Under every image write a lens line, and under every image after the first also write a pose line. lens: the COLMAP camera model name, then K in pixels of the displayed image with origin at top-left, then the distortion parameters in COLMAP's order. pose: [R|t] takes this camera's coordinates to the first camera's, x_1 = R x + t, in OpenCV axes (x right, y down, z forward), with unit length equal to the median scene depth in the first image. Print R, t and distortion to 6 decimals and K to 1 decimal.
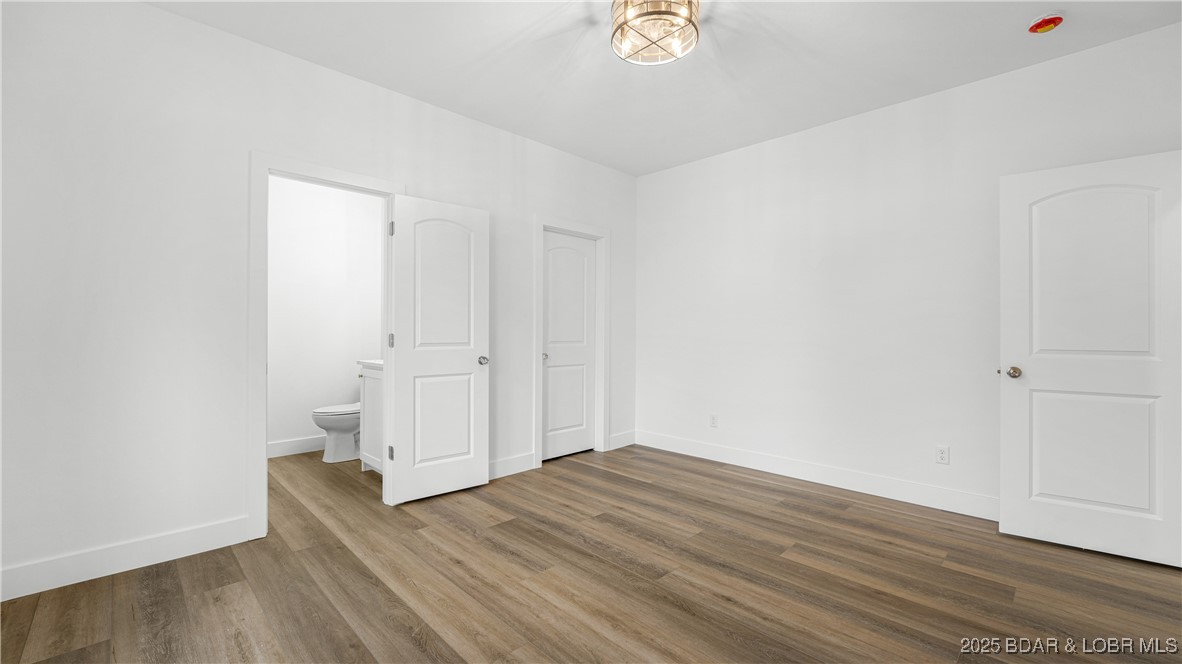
lens RADIAL K [[485.7, 0, 580.1], [0, 485.7, 331.6], [0, 0, 1]] dist [-0.009050, 0.000049]
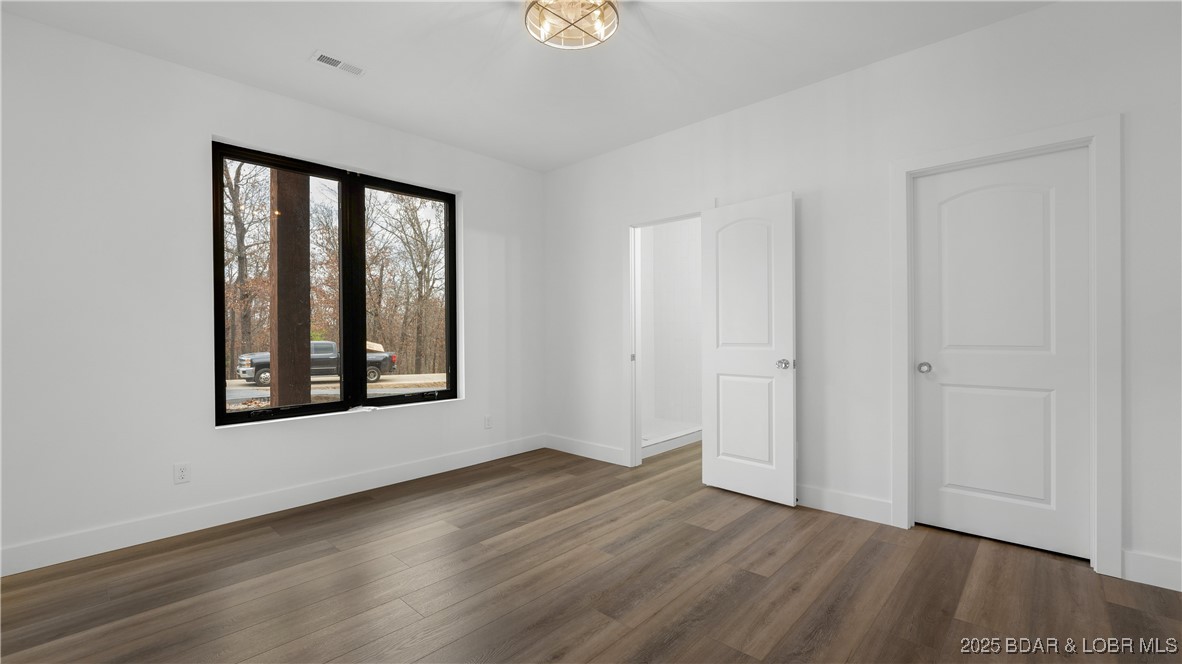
lens RADIAL K [[485.7, 0, 580.1], [0, 485.7, 336.8], [0, 0, 1]] dist [-0.009050, 0.000049]
pose [[0.039335, 0.005985, -0.999208, 0.849255], [0.010472, 0.999925, 0.006402, 0.000153], [0.999171, -0.010716, 0.039269, 0.759801]]
